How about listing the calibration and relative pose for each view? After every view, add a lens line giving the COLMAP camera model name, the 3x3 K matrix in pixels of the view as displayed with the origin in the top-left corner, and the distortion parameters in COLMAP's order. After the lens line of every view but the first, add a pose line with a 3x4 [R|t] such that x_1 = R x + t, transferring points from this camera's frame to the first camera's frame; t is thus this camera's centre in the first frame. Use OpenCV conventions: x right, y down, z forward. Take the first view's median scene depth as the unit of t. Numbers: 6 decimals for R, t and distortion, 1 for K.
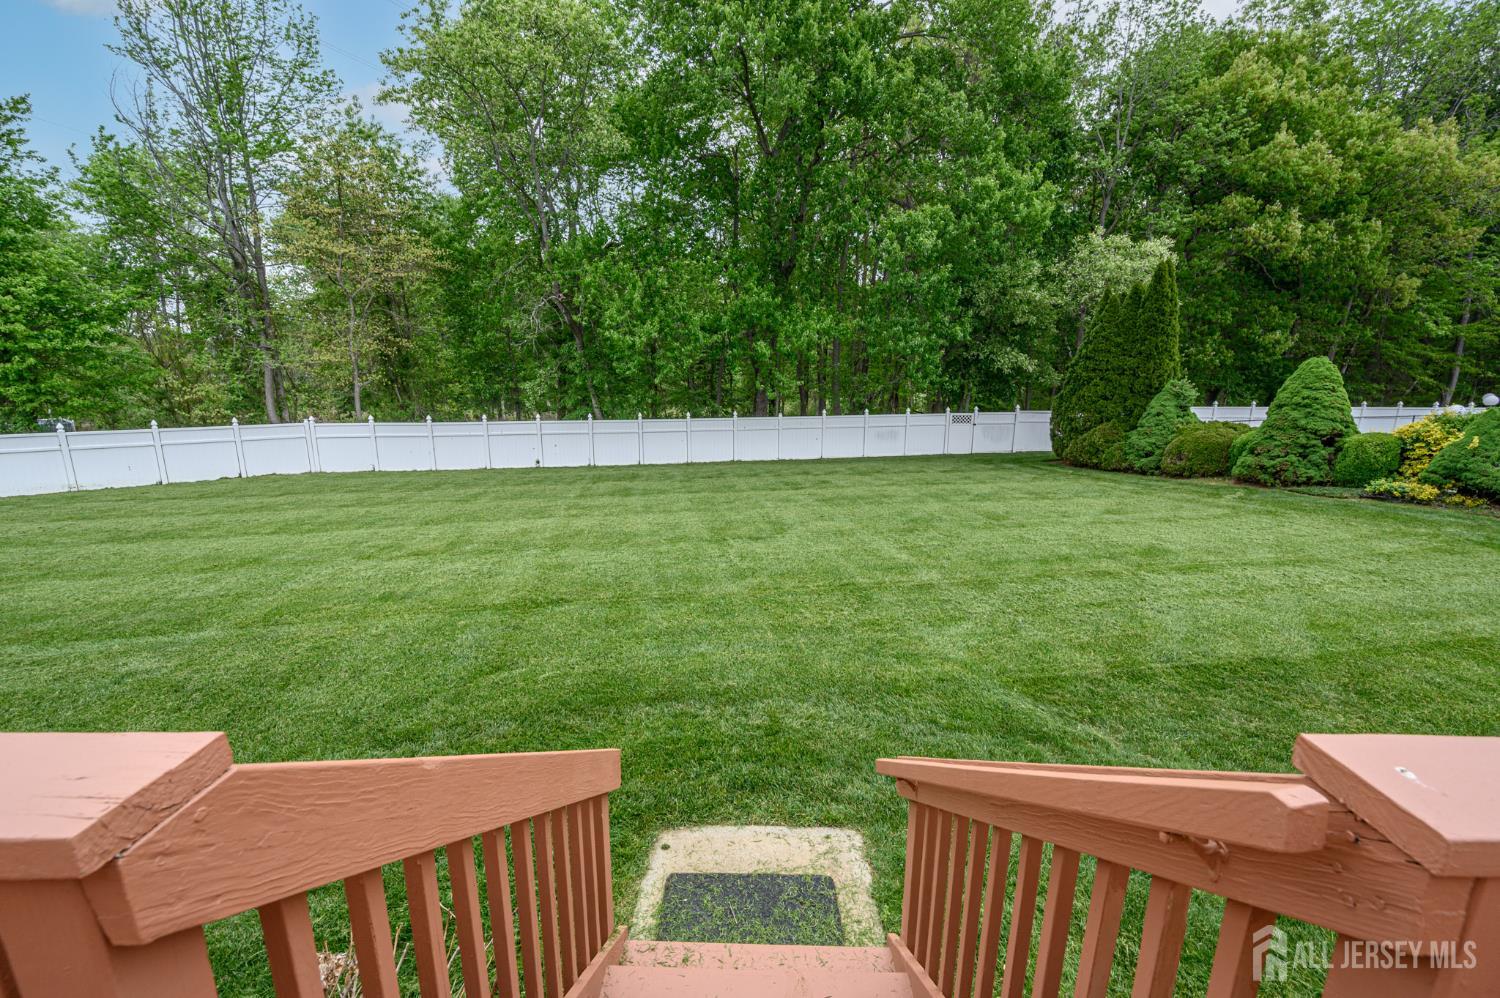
lens RADIAL K [[597.3, 0, 750.0], [0, 597.3, 499.0], [0, 0, 1]] dist [-0.043068, 0.012767]
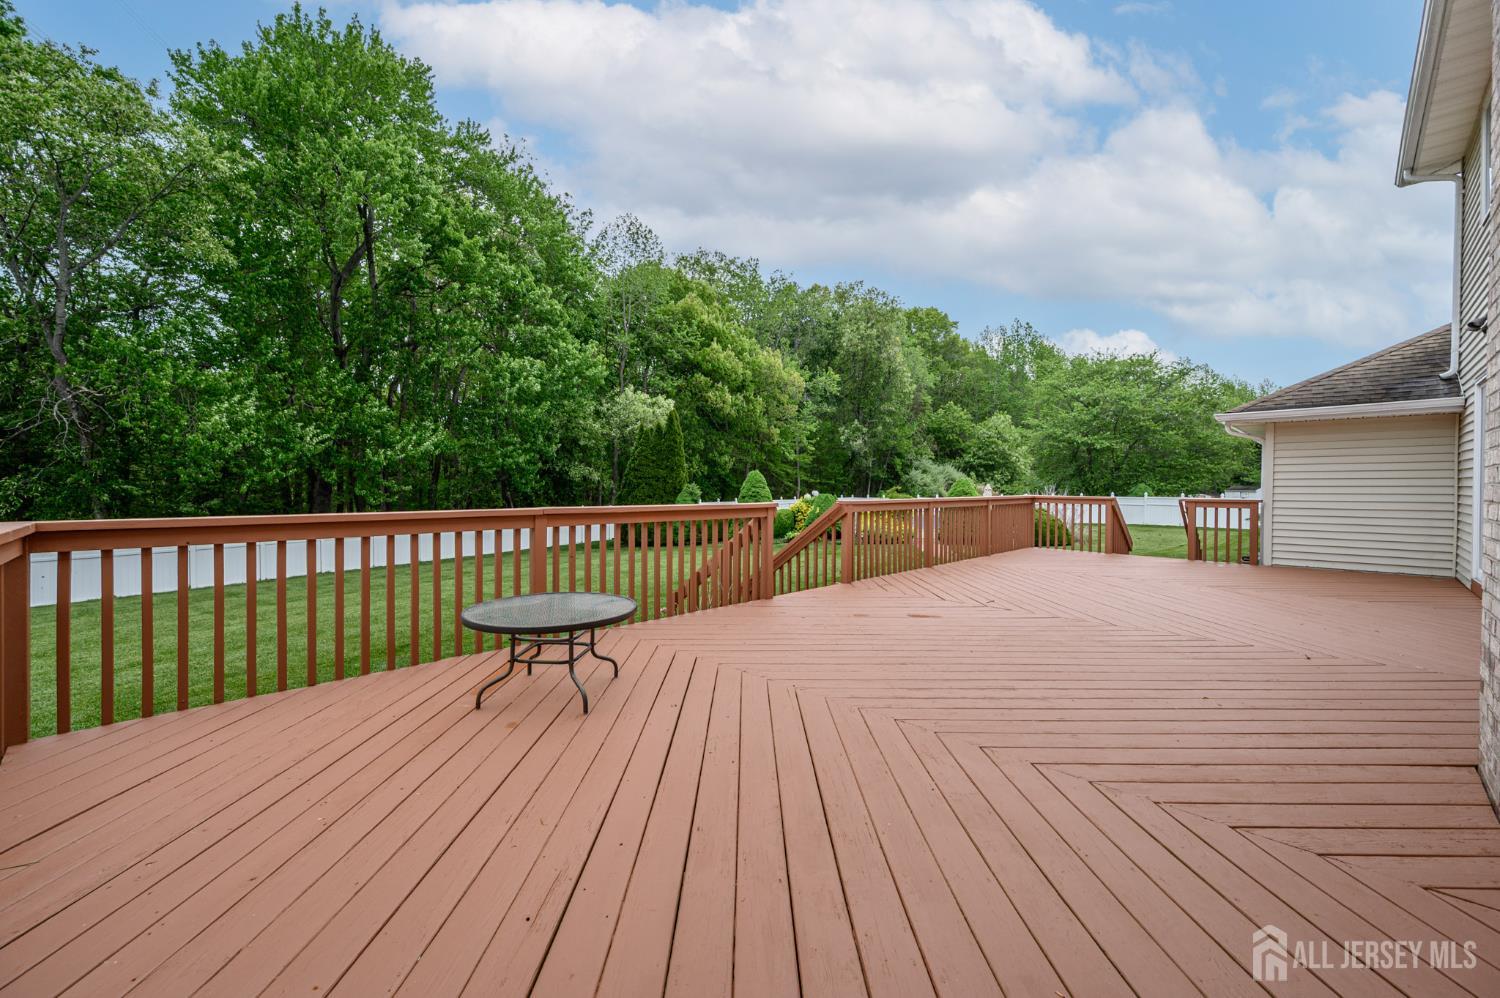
lens RADIAL K [[597.3, 0, 750.0], [0, 597.3, 499.0], [0, 0, 1]] dist [-0.043068, 0.012767]
pose [[0.692047, -0.018791, 0.721608, -0.284766], [0.154883, 0.980244, -0.123012, 0.054044], [-0.705040, 0.196895, 0.681286, -0.187213]]
